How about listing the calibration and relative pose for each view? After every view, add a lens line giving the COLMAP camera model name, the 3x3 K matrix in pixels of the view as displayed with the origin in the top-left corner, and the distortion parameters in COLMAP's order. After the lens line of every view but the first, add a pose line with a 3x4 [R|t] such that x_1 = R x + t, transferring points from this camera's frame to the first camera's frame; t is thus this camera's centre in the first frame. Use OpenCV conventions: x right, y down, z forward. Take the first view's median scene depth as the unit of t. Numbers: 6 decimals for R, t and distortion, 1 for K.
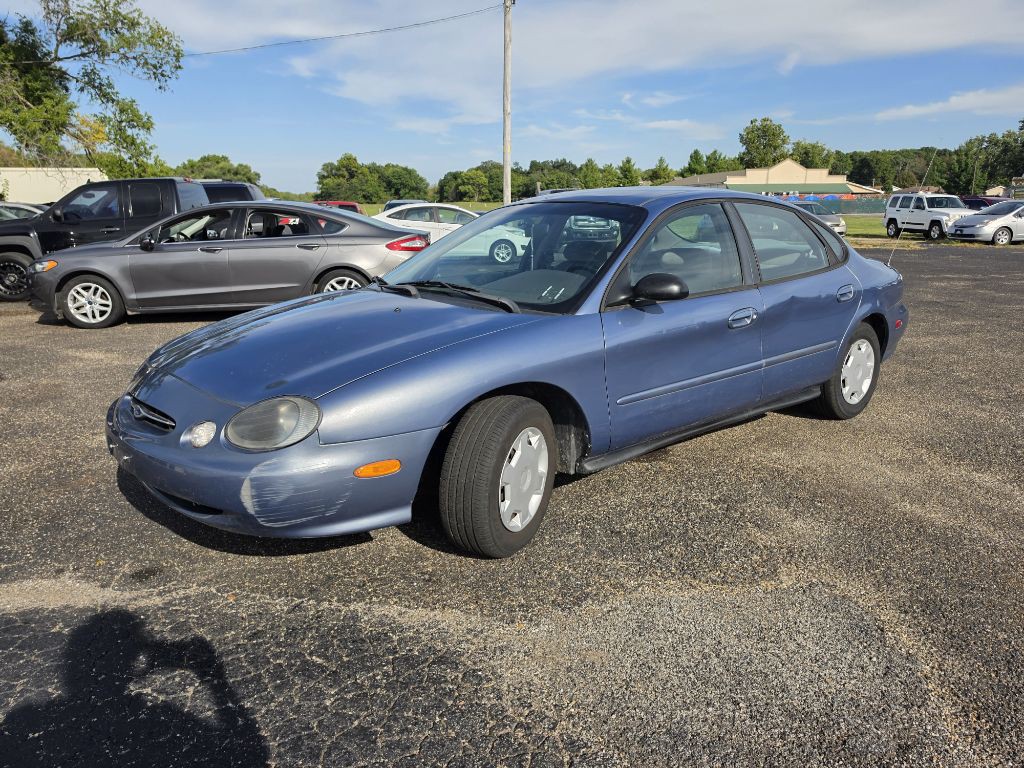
lens RADIAL K [[777.0, 0, 527.0], [0, 777.0, 429.4], [0, 0, 1]] dist [0.072128, -0.081675]
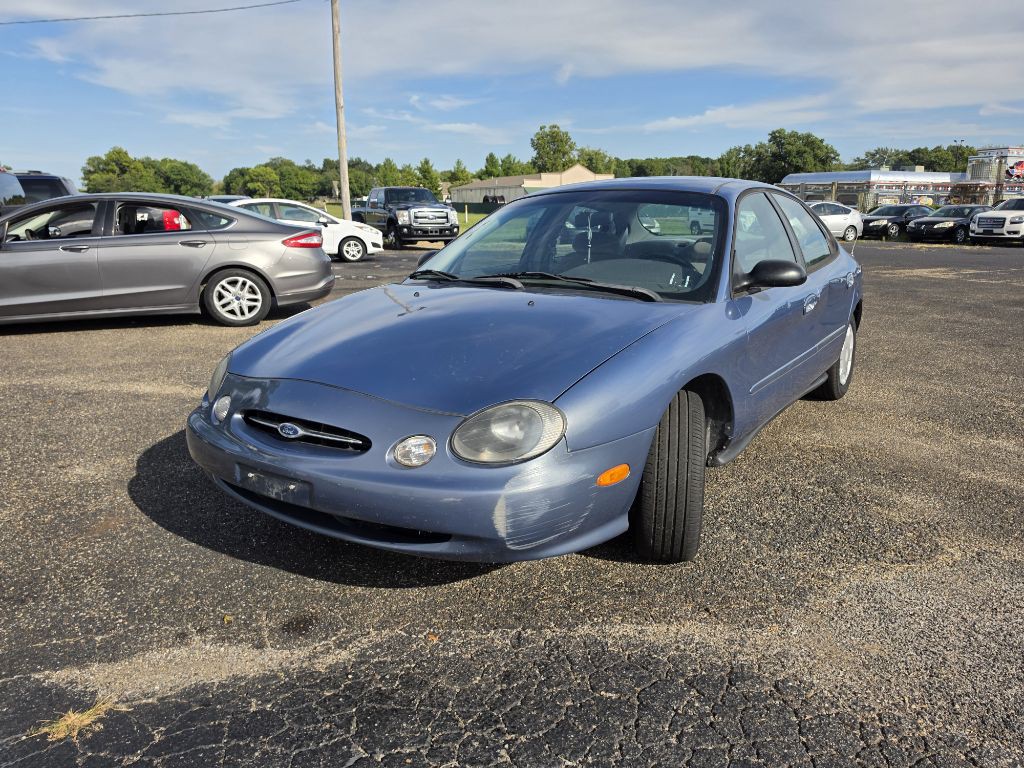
lens RADIAL K [[767.8, 0, 508.1], [0, 767.8, 431.2], [0, 0, 1]] dist [0.066304, -0.077916]
pose [[0.965011, -0.067820, 0.253285, -0.046239], [0.067169, 0.997678, 0.011230, -0.001626], [-0.253459, 0.006175, 0.967327, 0.014382]]
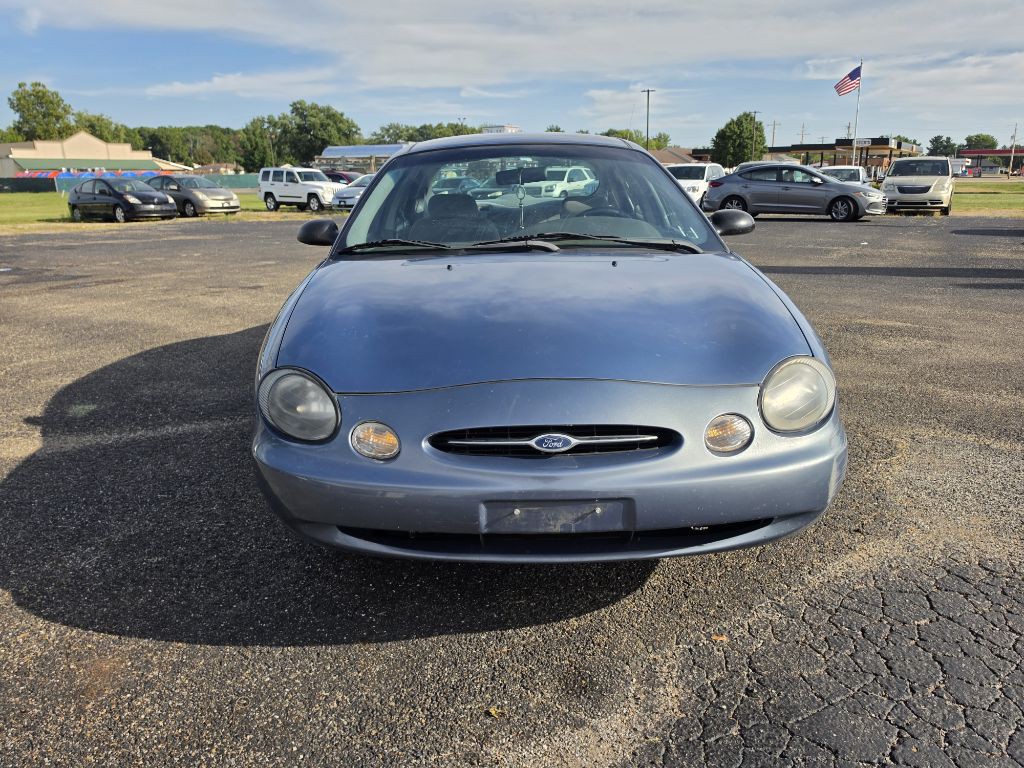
lens RADIAL K [[791.1, 0, 513.5], [0, 791.1, 448.9], [0, 0, 1]] dist [-0.009280, -0.005848]
pose [[0.633676, -0.250523, 0.731911, -0.098260], [0.219013, 0.965501, 0.140860, -0.011853], [-0.741949, 0.071038, 0.666682, 0.059737]]
